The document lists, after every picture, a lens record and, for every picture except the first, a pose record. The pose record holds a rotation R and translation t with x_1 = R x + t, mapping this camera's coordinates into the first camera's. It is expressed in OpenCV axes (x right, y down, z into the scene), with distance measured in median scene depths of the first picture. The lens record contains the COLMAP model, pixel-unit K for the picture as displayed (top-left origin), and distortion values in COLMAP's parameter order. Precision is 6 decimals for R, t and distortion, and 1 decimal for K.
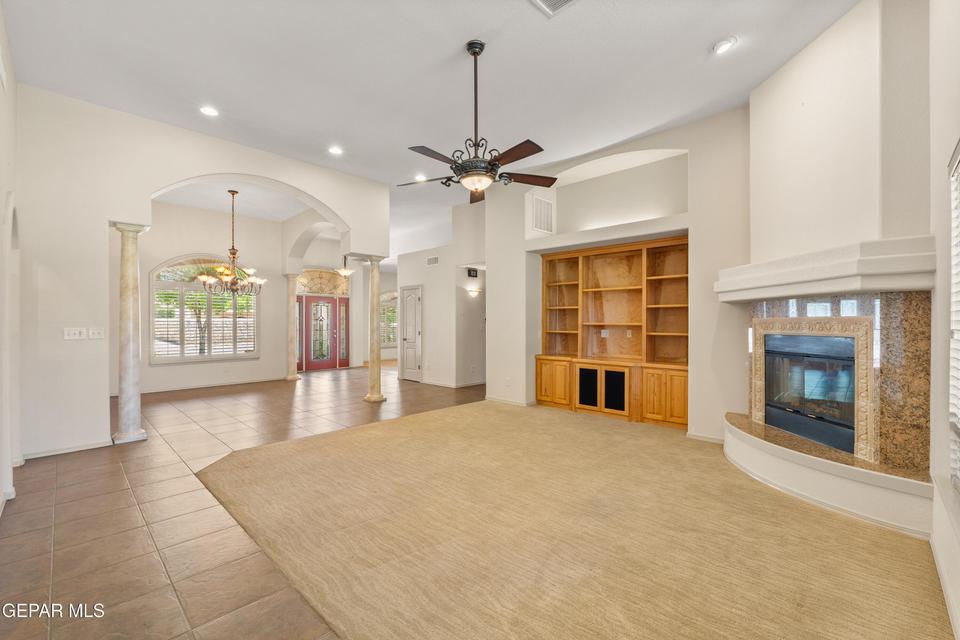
lens RADIAL K [[407.4, 0, 478.1], [0, 407.4, 318.5], [0, 0, 1]] dist [-0.003025, -0.000301]
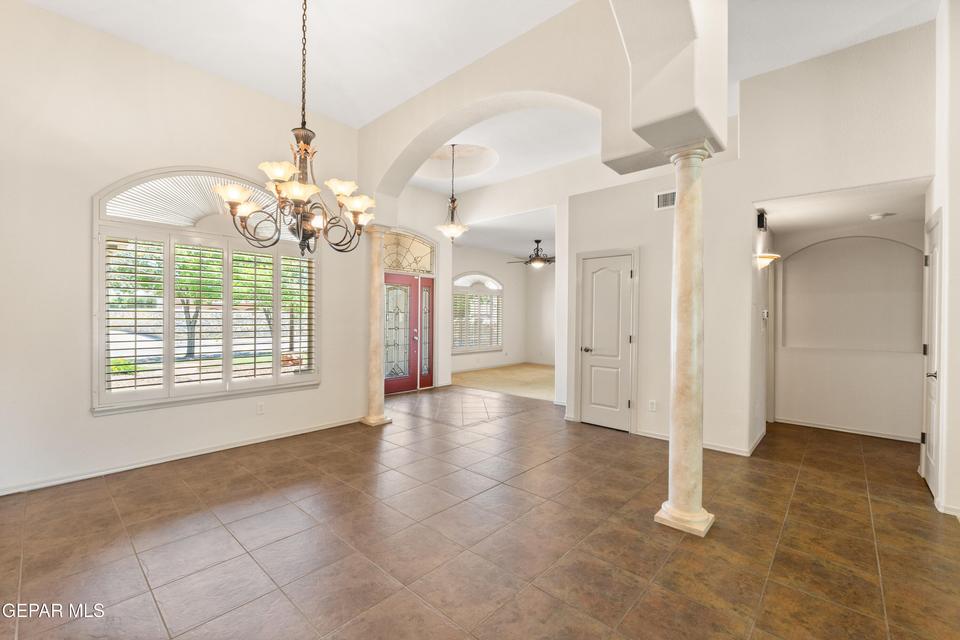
lens RADIAL K [[407.4, 0, 478.1], [0, 407.4, 318.5], [0, 0, 1]] dist [-0.003025, -0.000301]
pose [[0.999464, 0.010379, 0.031062, -0.542360], [-0.010712, 0.999887, 0.010566, 0.007997], [-0.030949, -0.010894, 0.999462, 0.732703]]
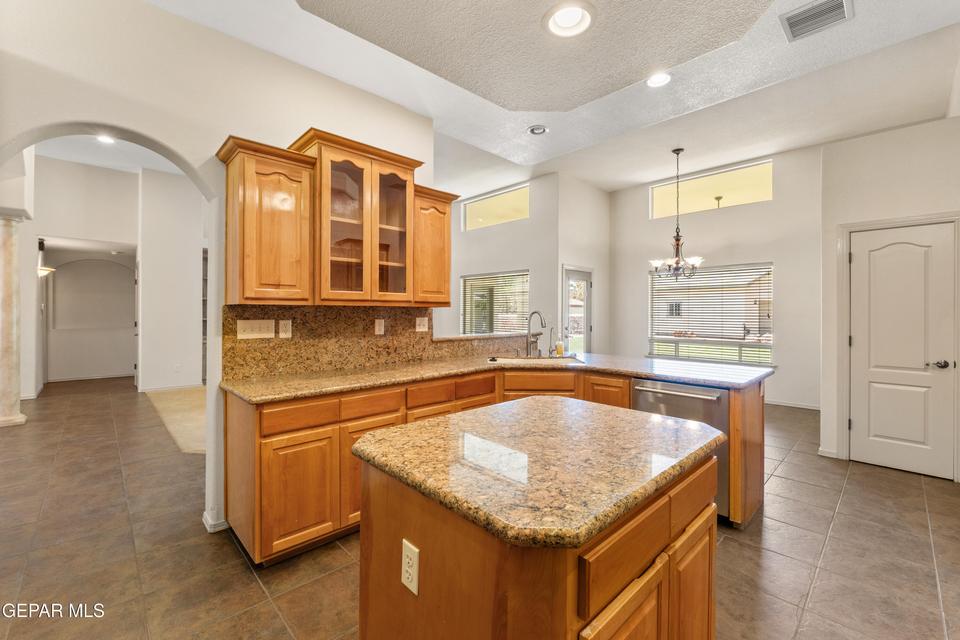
lens RADIAL K [[404.0, 0, 474.5], [0, 404.0, 311.4], [0, 0, 1]] dist [-0.003290, -0.000348]
pose [[0.050229, 0.003033, 0.998733, -1.042965], [-0.011749, 0.999928, -0.002445, 0.004046], [-0.998669, -0.011611, 0.050261, 0.216399]]
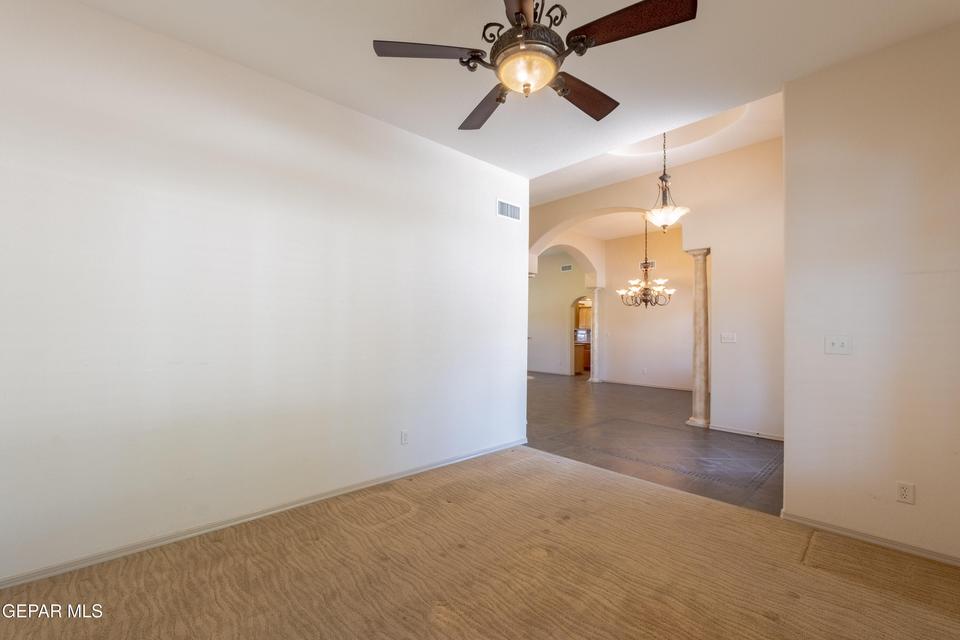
lens RADIAL K [[407.4, 0, 478.1], [0, 407.4, 318.5], [0, 0, 1]] dist [-0.003025, -0.000301]
pose [[-0.999014, -0.003027, 0.044295, -0.244715], [-0.004885, 0.999110, -0.041893, 0.033826], [-0.044129, -0.042068, -0.998140, 2.586621]]
